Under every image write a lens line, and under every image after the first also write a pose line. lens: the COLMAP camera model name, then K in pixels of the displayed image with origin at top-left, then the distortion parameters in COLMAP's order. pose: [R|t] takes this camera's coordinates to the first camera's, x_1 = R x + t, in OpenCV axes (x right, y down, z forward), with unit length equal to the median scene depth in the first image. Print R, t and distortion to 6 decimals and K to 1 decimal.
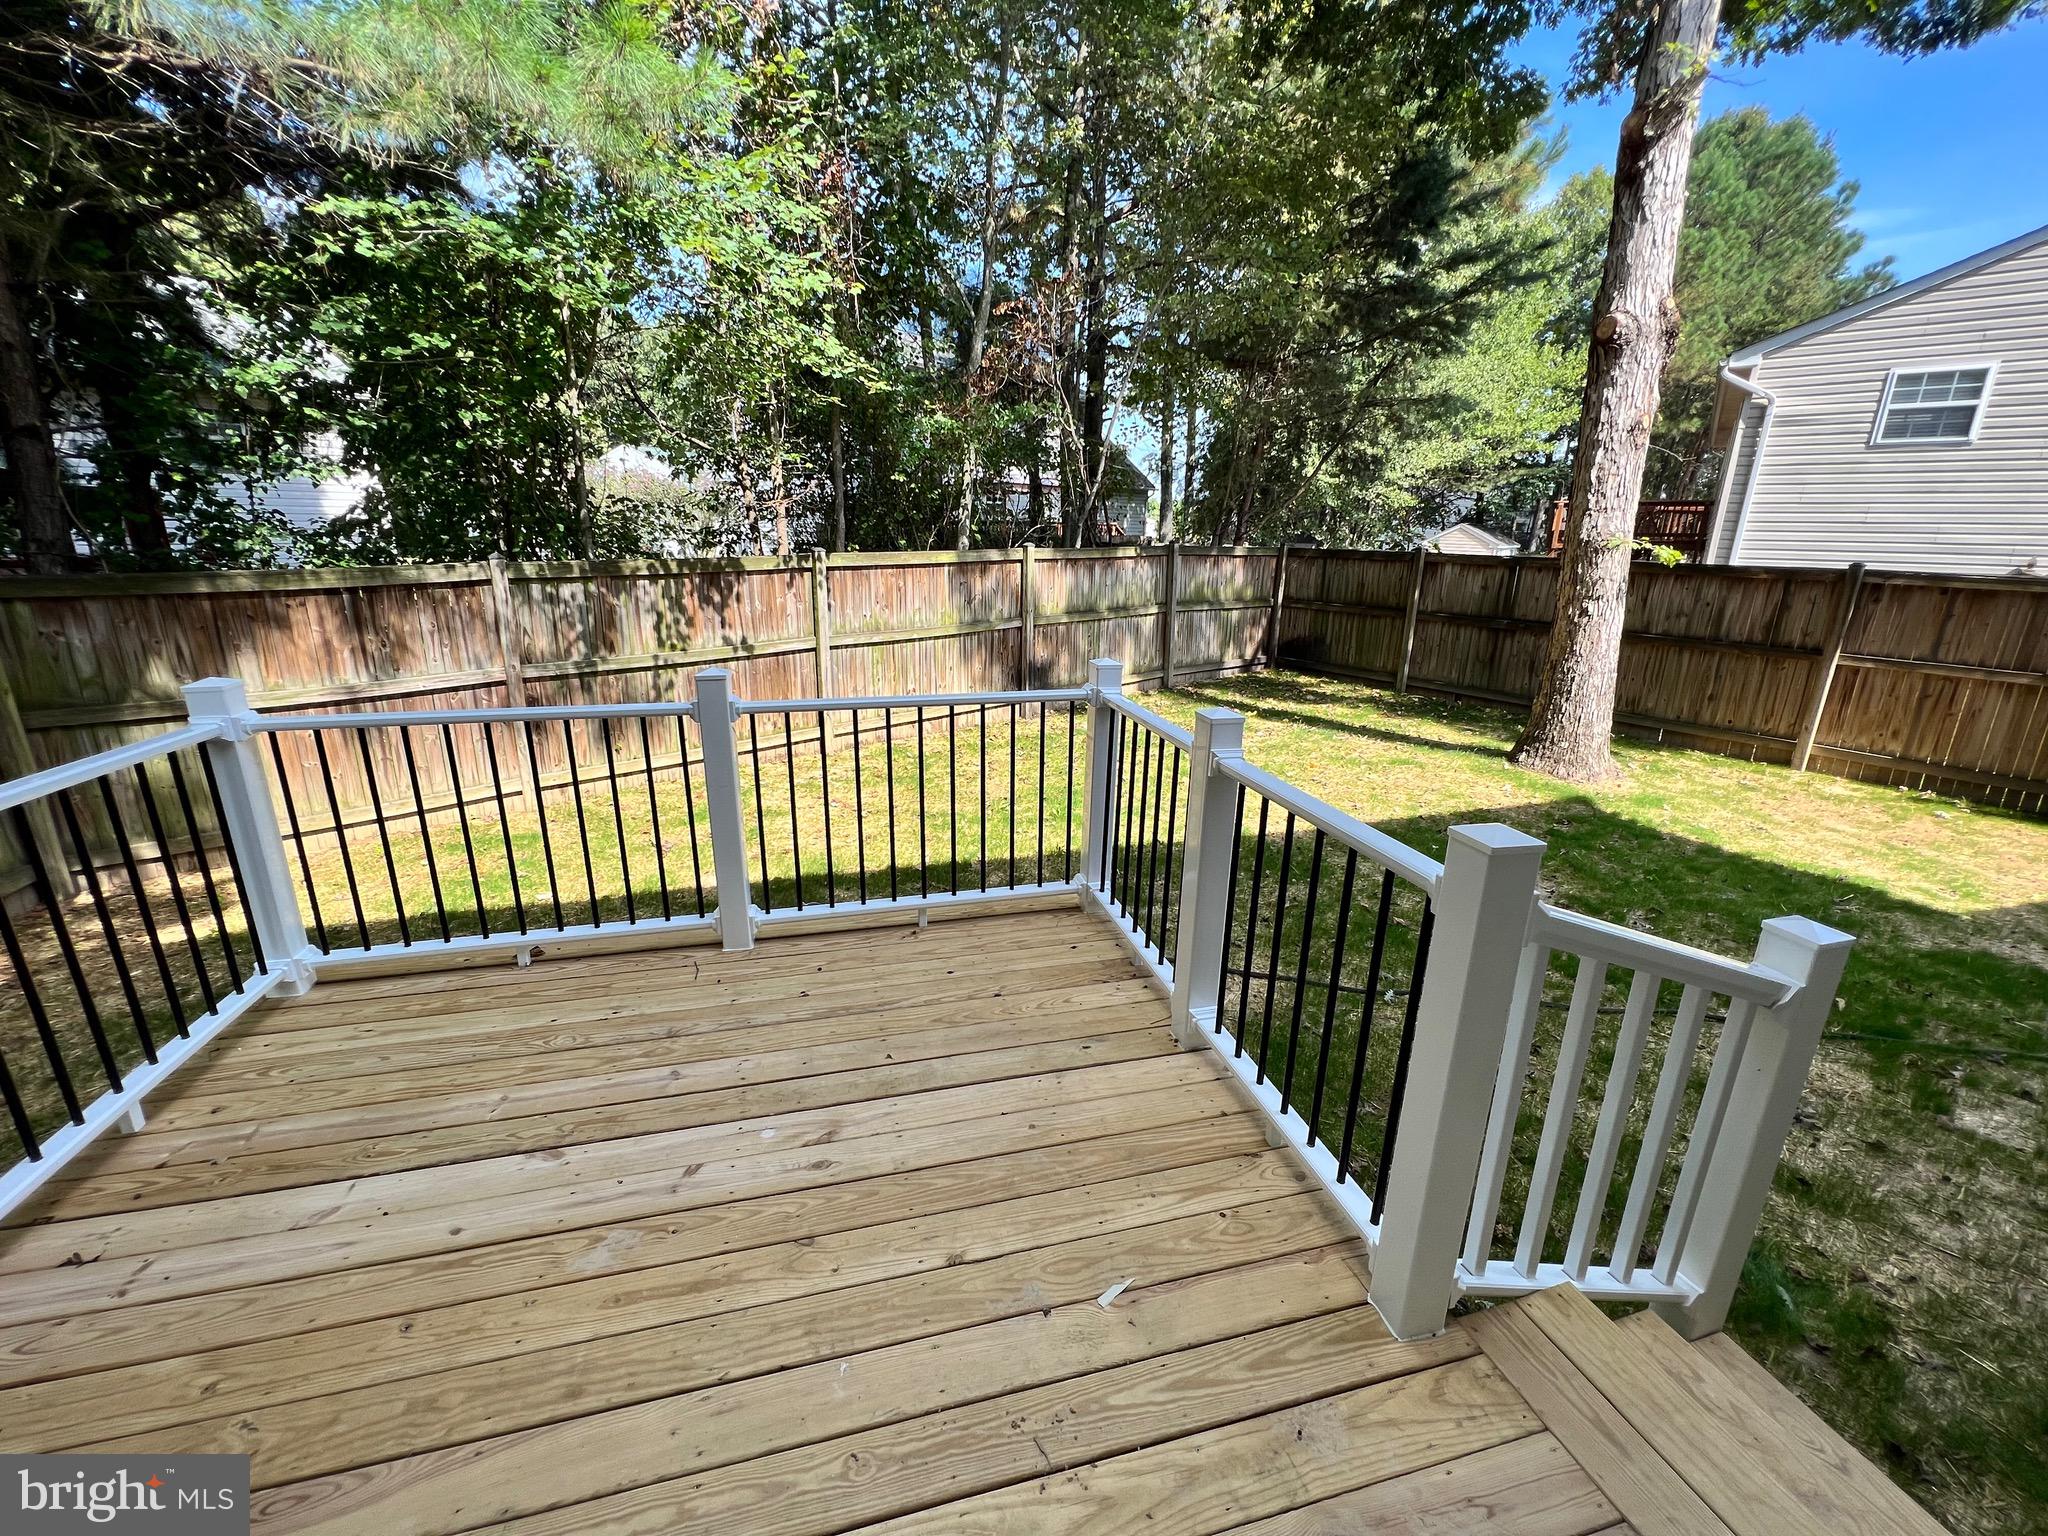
lens RADIAL K [[823.8, 0, 1023.1], [0, 823.8, 760.1], [0, 0, 1]] dist [-0.004636, 0.001150]
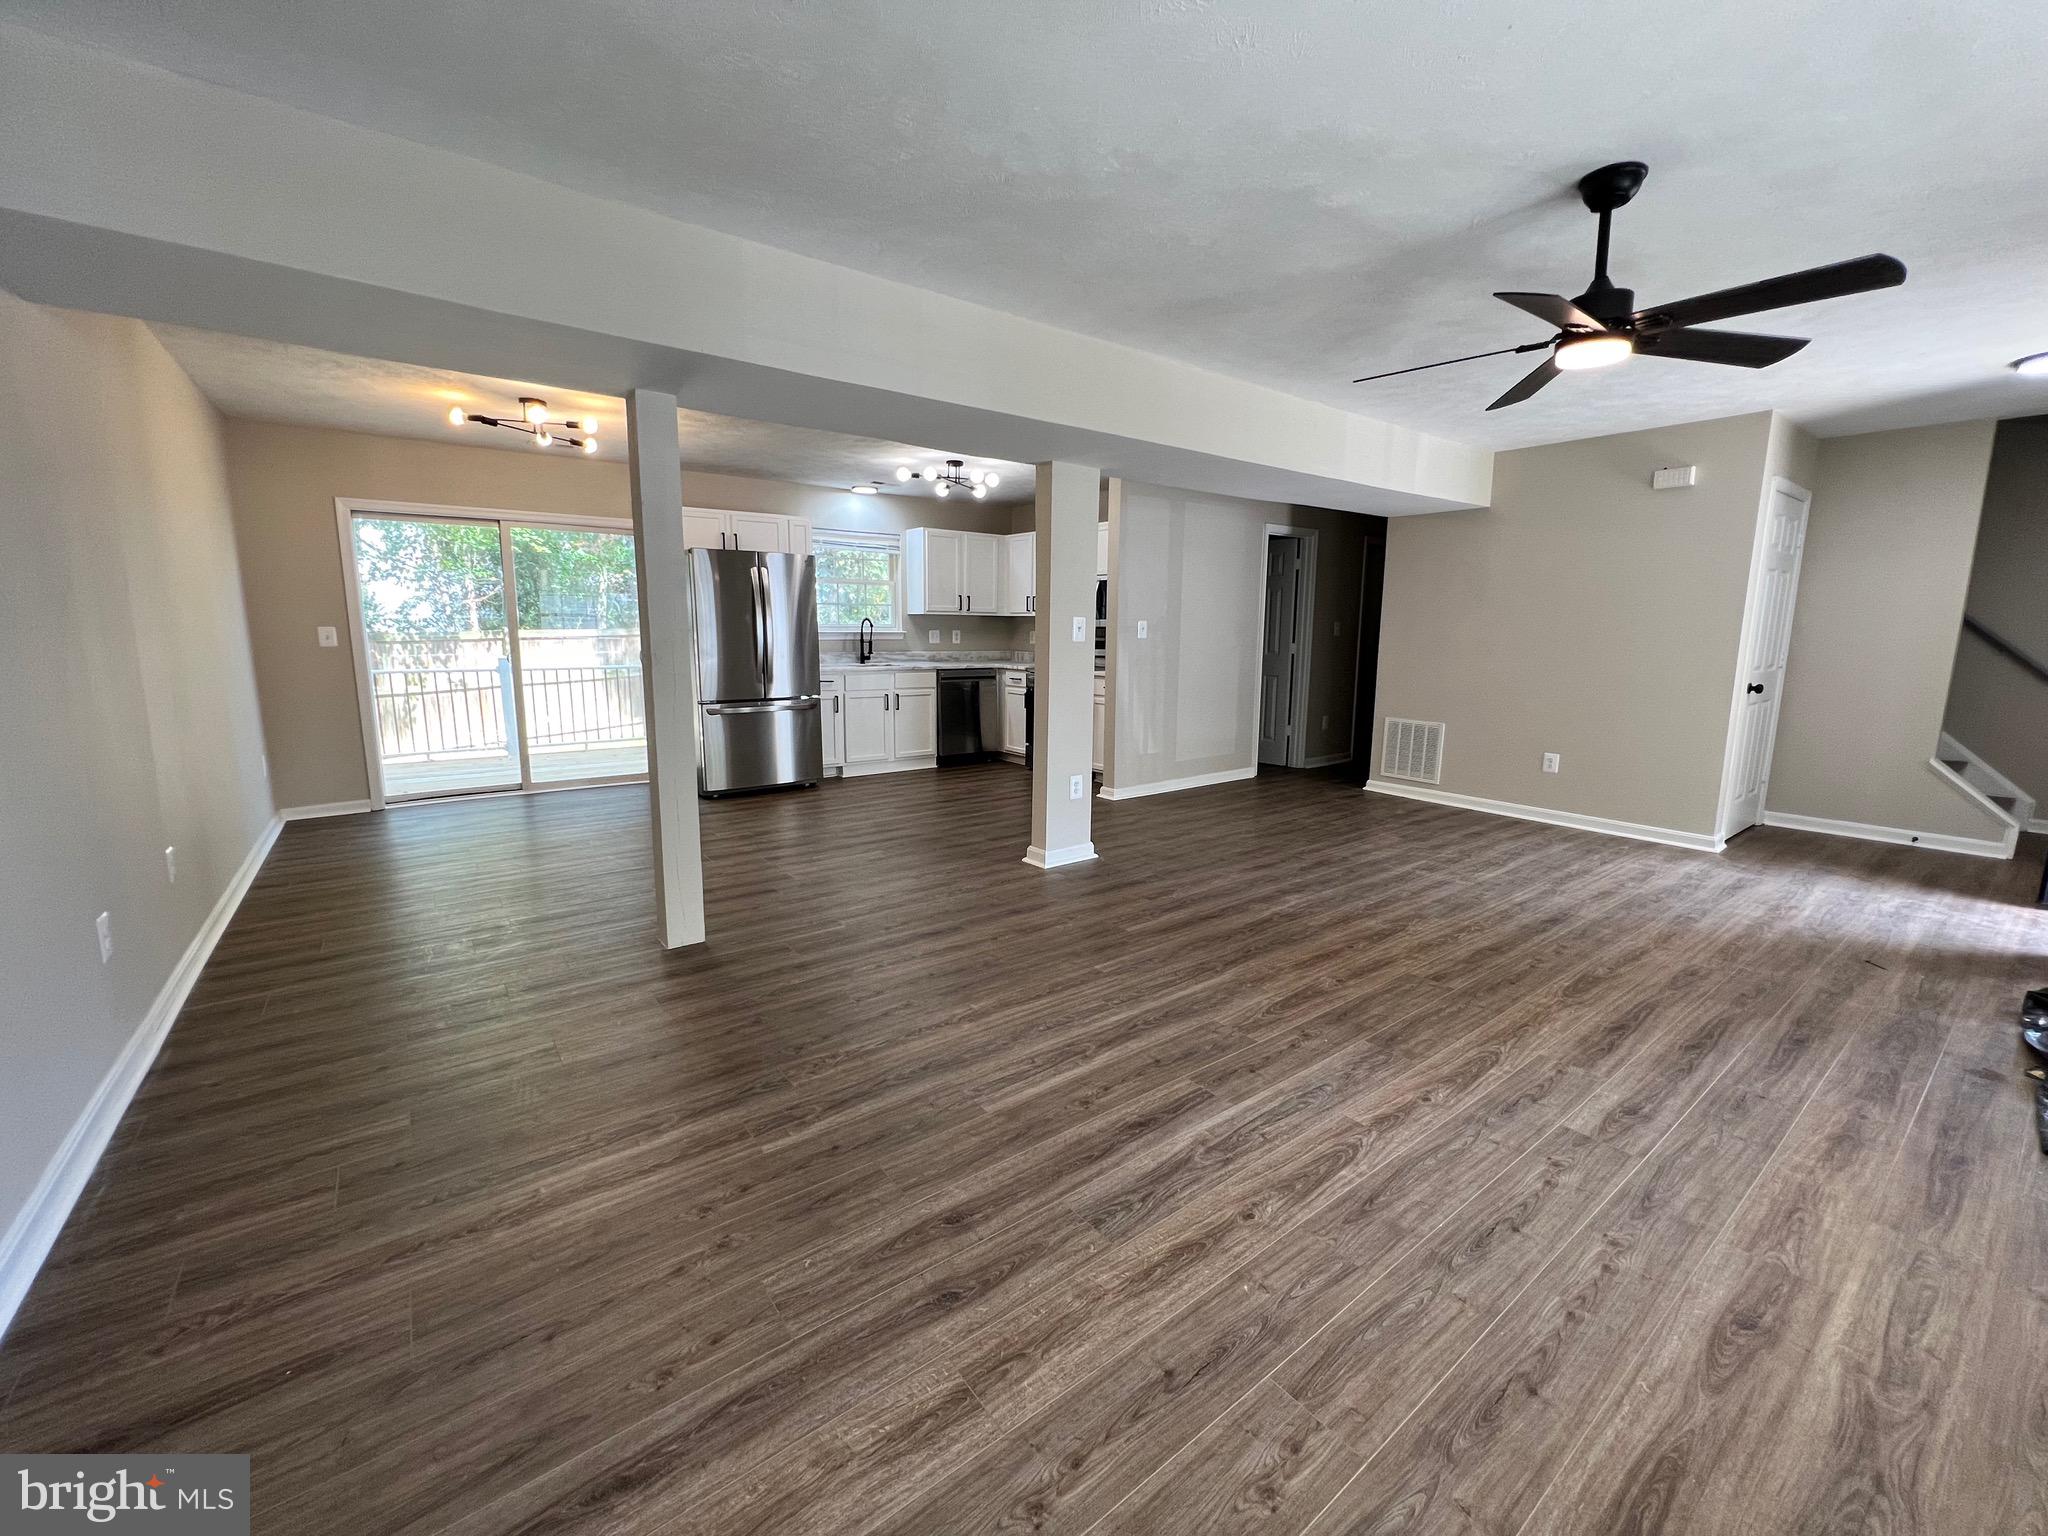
lens RADIAL K [[823.8, 0, 1018.9], [0, 823.8, 763.2], [0, 0, 1]] dist [-0.004636, 0.001150]
pose [[0.926180, -0.071589, 0.370224, 0.101420], [0.110594, 0.990207, -0.085197, 0.338453], [-0.360500, 0.119852, 0.925027, -1.102626]]
